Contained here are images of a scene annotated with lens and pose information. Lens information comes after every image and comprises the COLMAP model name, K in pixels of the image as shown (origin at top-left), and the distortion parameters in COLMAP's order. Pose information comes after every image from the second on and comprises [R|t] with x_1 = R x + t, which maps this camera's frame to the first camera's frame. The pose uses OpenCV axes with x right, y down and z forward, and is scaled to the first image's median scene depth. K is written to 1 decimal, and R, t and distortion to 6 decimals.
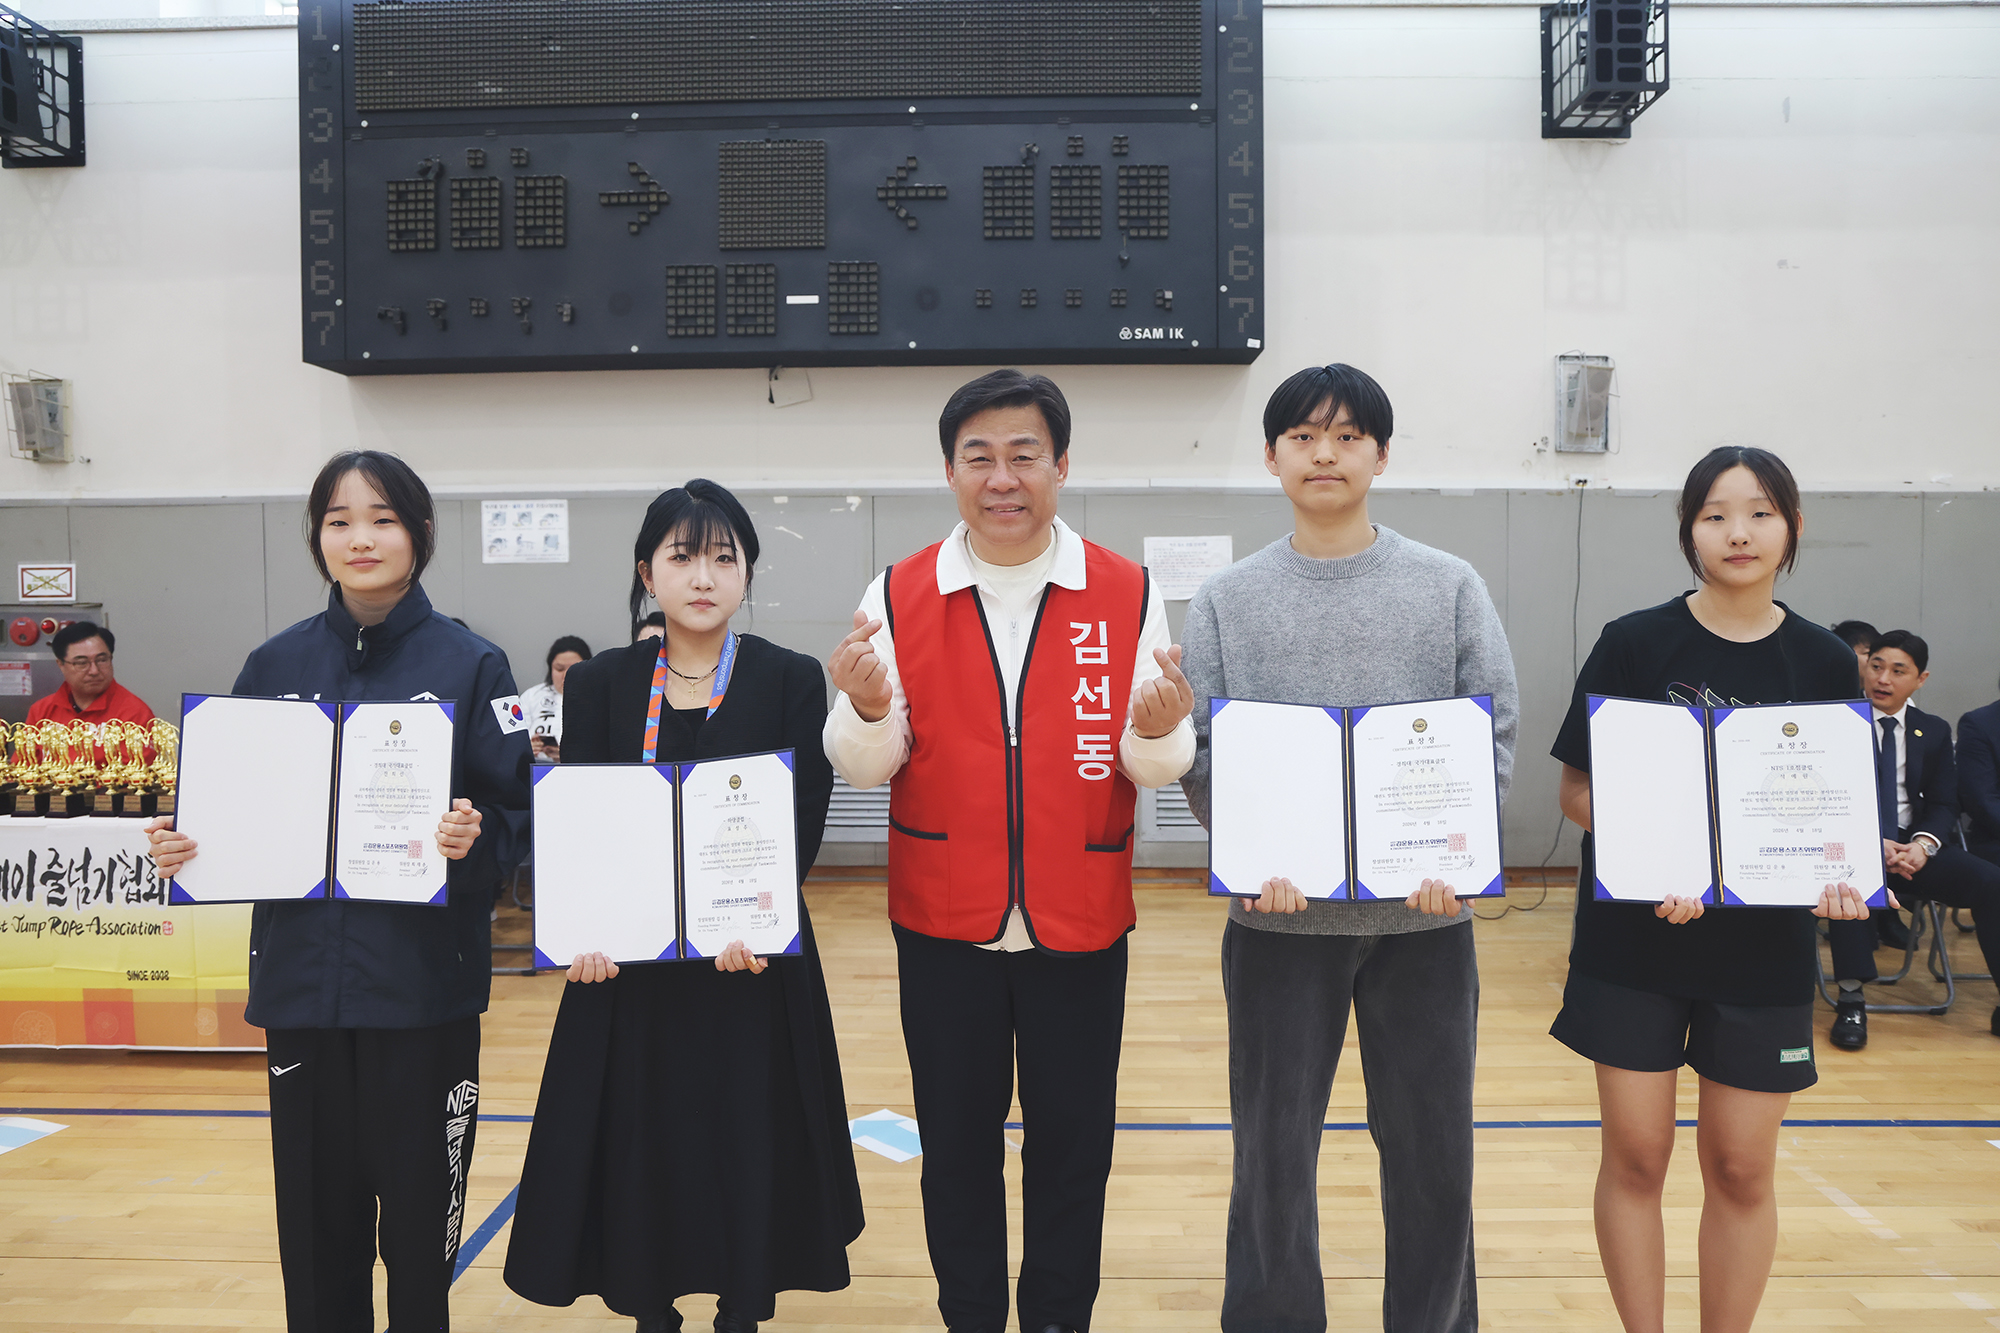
lens RADIAL K [[1338.0, 0, 1020.4], [0, 1338.0, 671.5], [0, 0, 1]] dist [-0.093043, 0.051797]
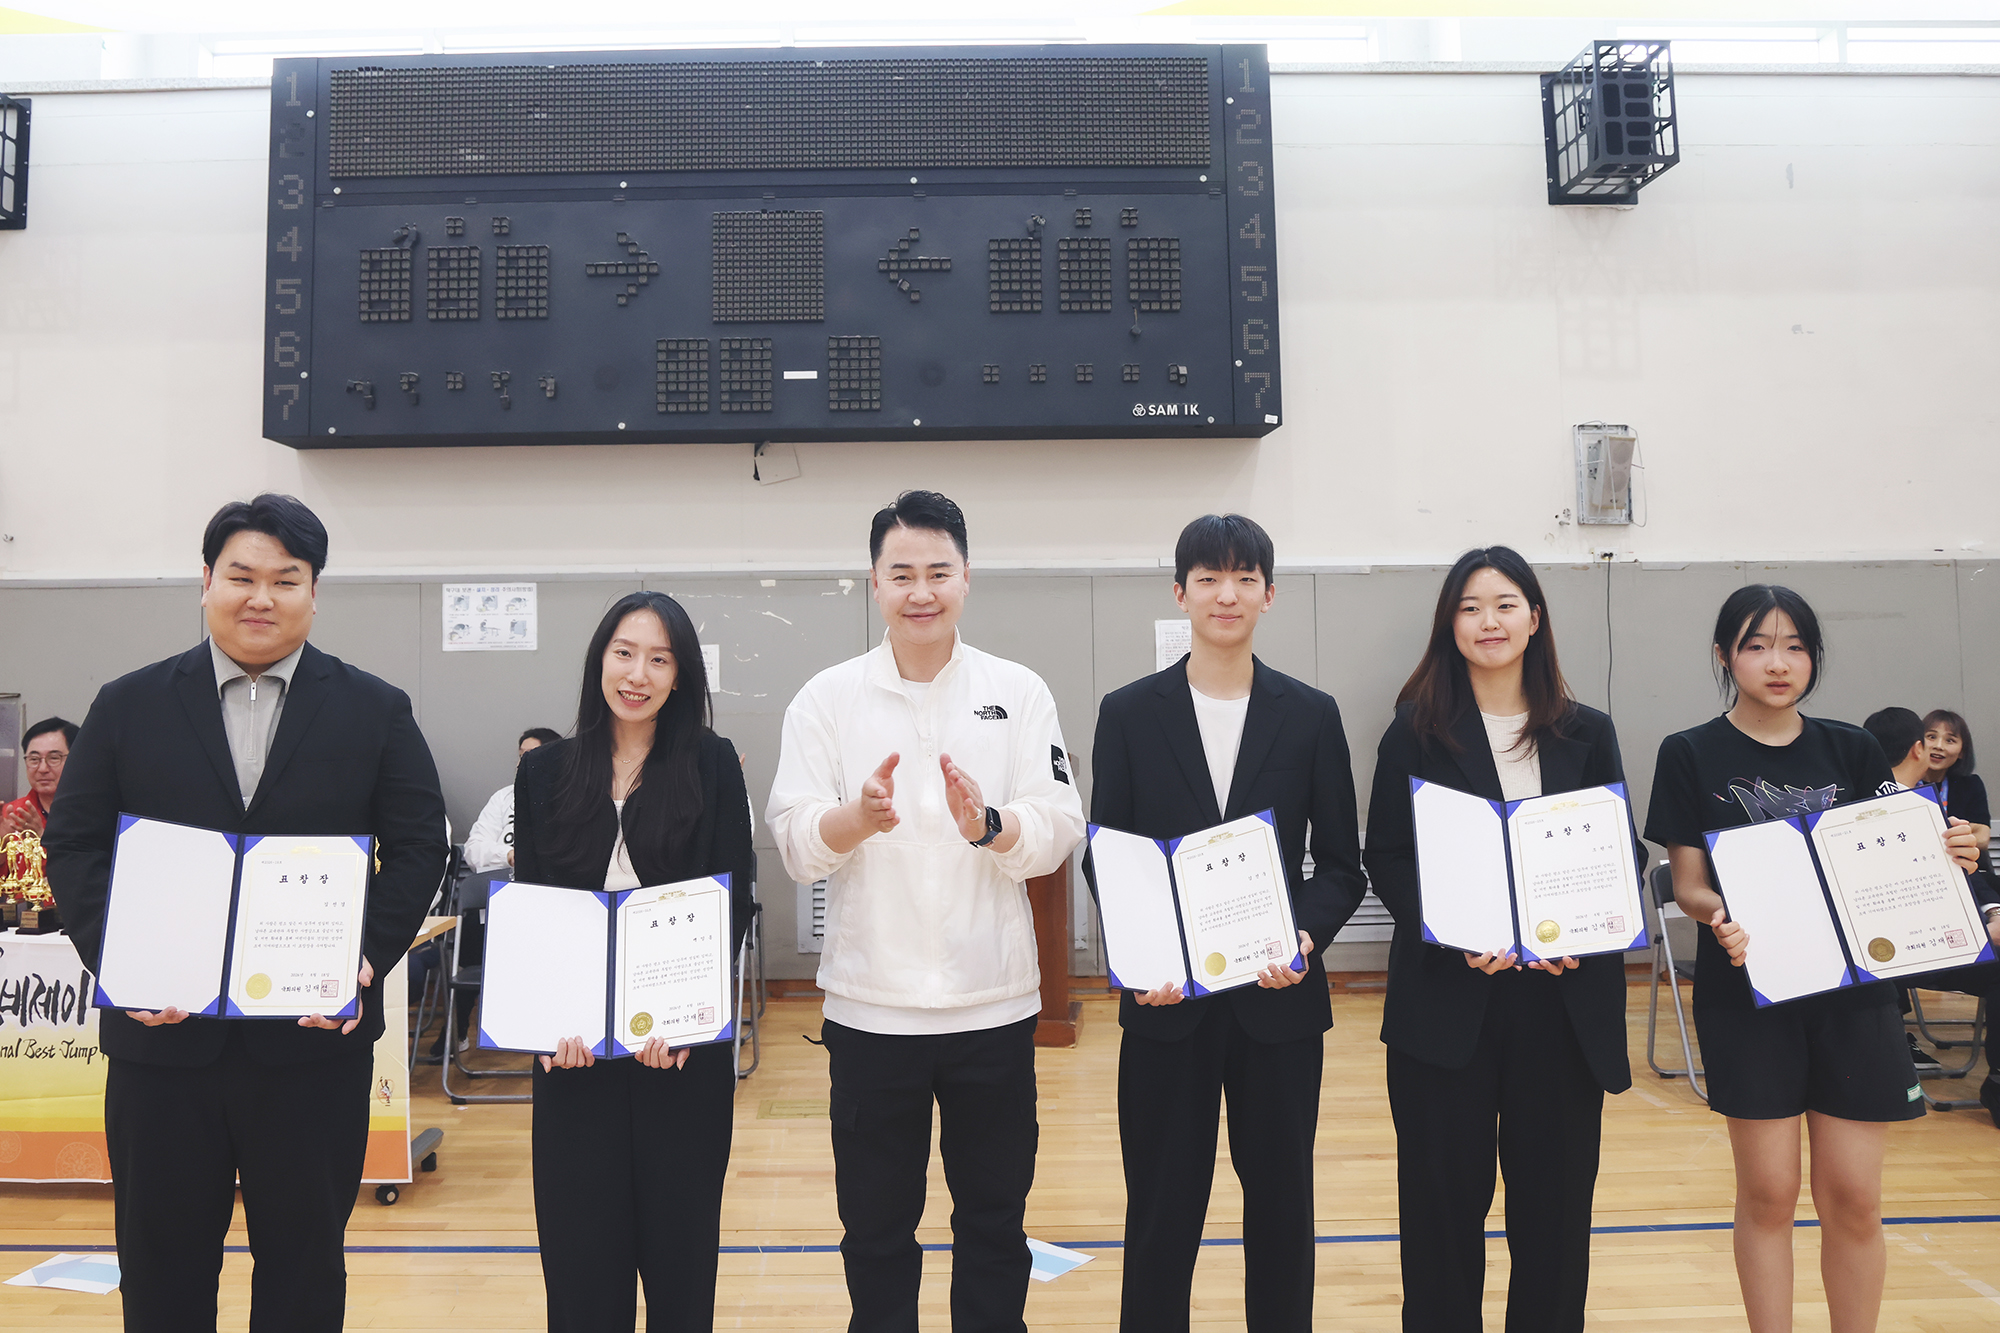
lens RADIAL K [[1529.9, 0, 954.1], [0, 1529.9, 575.2], [0, 0, 1]] dist [-0.094225, 0.043687]
pose [[0.999420, -0.007656, 0.033177, -0.091710], [0.011302, 0.993740, -0.111146, -0.014111], [-0.032118, 0.111457, 0.993250, -0.078036]]
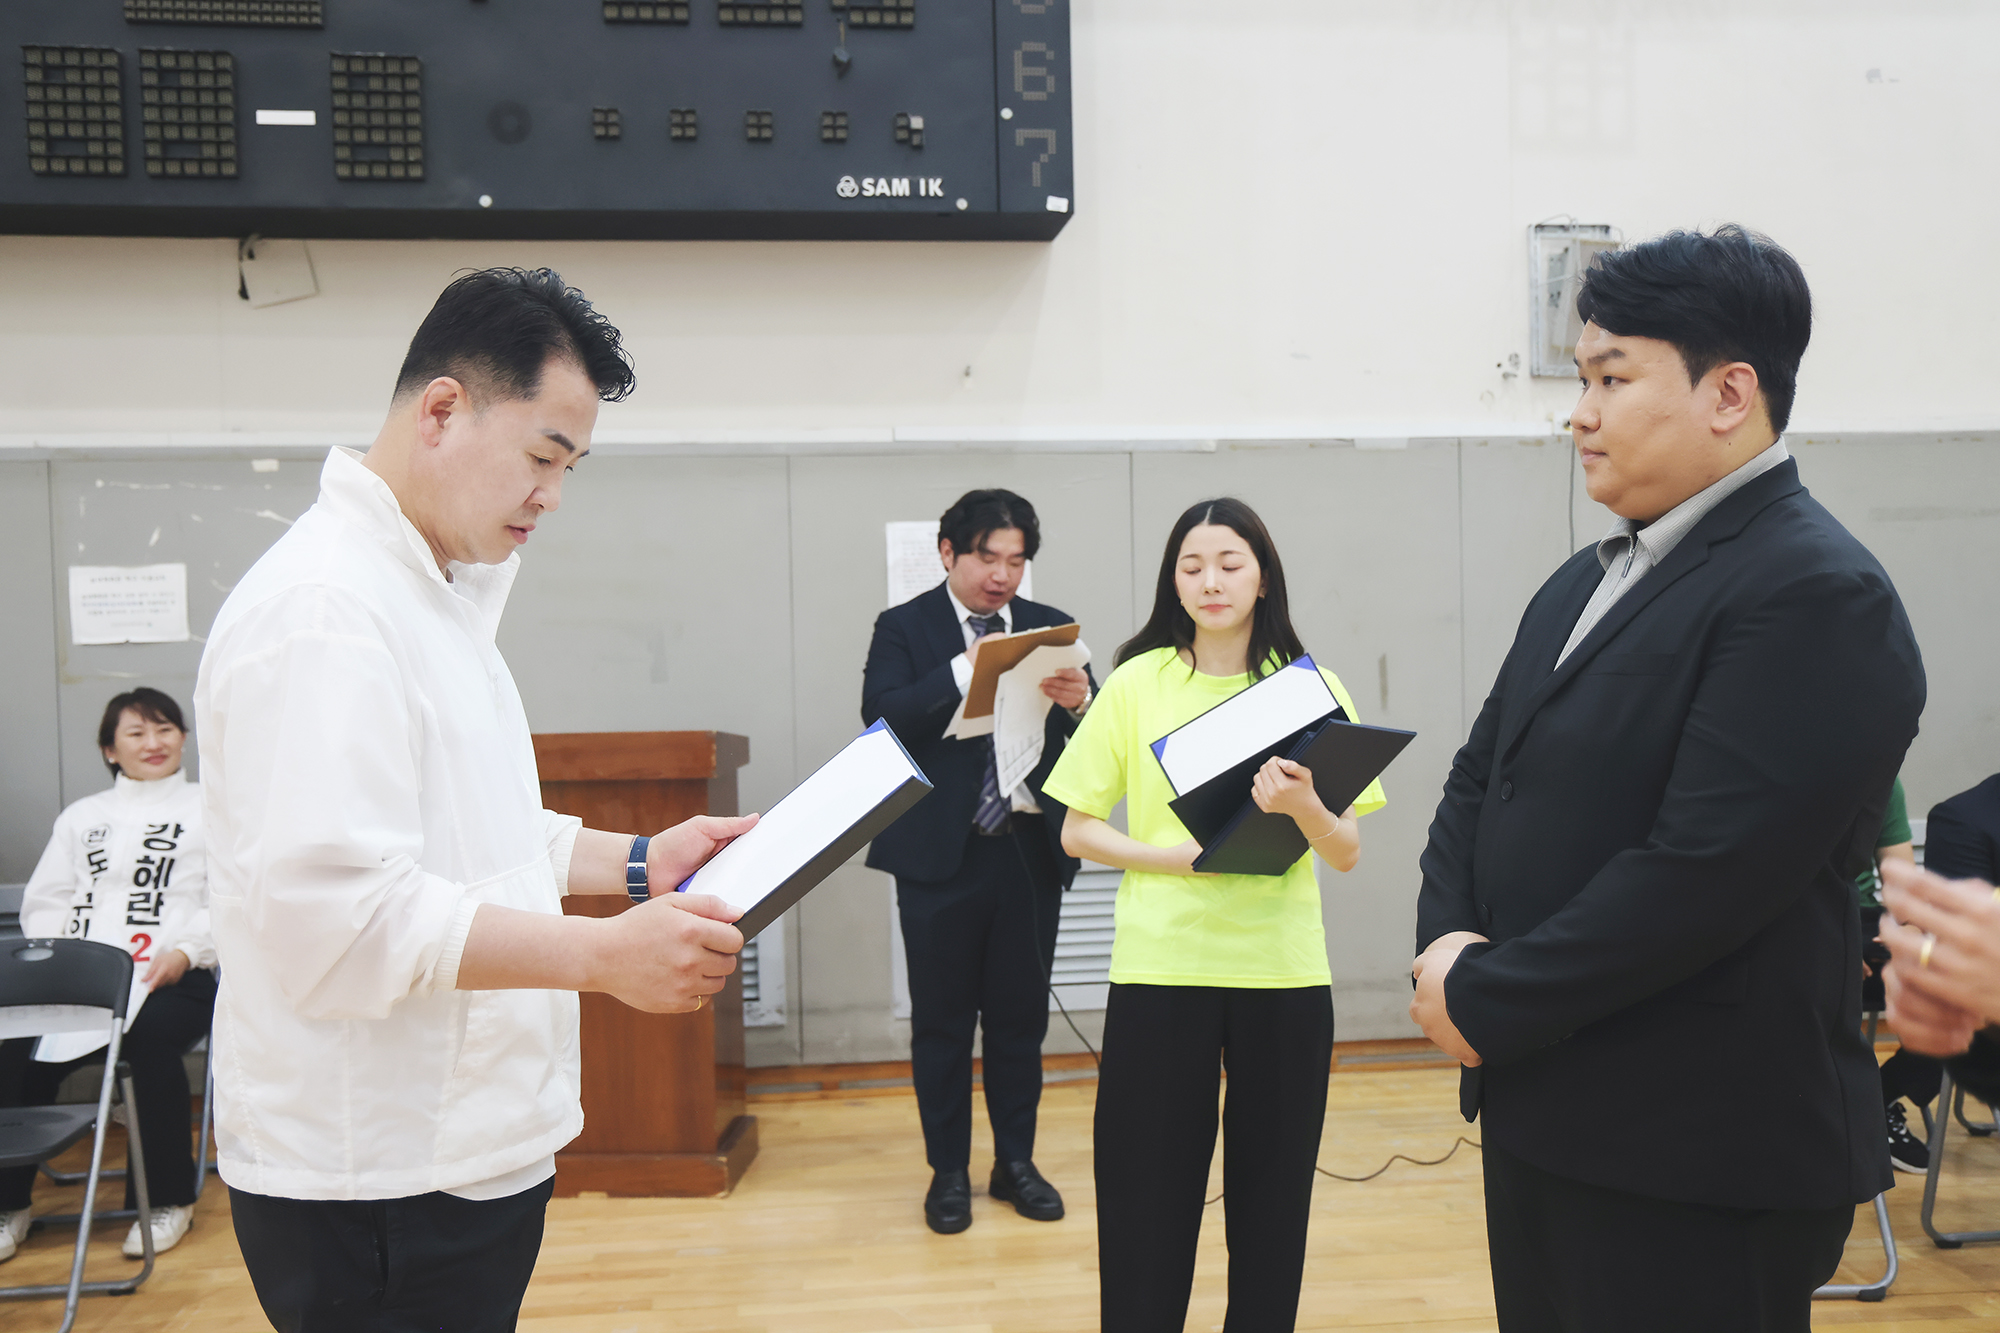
lens RADIAL K [[1867.5, 0, 997.3], [0, 1867.5, 655.1], [0, 0, 1]] dist [0.046245, 0.000000]
pose [[0.990193, -0.022378, 0.137901, 0.024180], [0.025887, 0.999384, -0.023709, -0.018689], [-0.137285, 0.027046, 0.990162, 0.150255]]
